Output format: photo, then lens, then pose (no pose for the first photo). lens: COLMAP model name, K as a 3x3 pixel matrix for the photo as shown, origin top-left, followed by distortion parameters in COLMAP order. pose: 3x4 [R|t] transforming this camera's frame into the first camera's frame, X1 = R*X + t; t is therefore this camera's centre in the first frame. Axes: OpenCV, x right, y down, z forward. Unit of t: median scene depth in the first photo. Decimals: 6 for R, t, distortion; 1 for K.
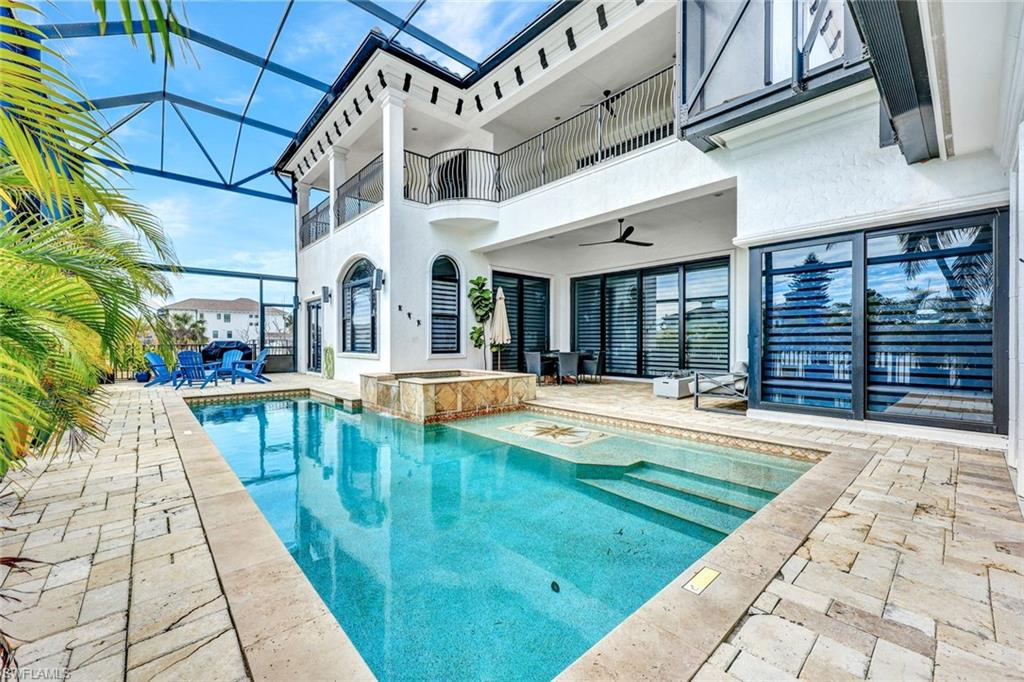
lens RADIAL K [[410.6, 0, 513.9], [0, 410.6, 340.7], [0, 0, 1]] dist [0.004266, -0.000551]
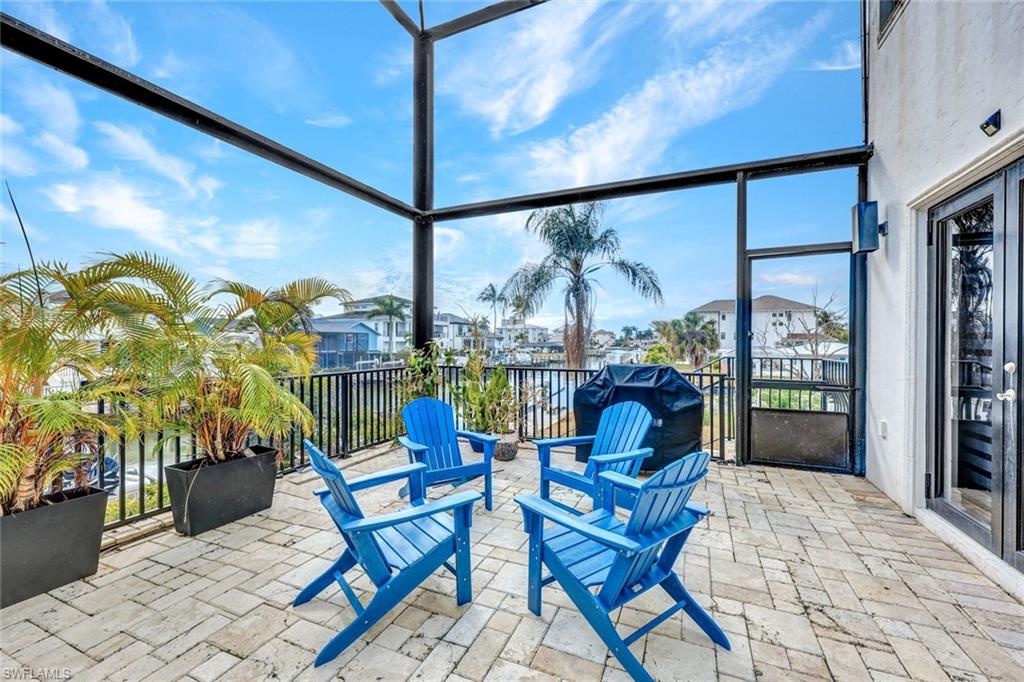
lens RADIAL K [[410.6, 0, 516.8], [0, 410.6, 347.9], [0, 0, 1]] dist [0.004266, -0.000551]
pose [[0.419722, 0.016031, -0.907511, -0.295981], [-0.002096, 0.999858, 0.016693, -0.012507], [0.907650, -0.005105, 0.419696, 0.529784]]
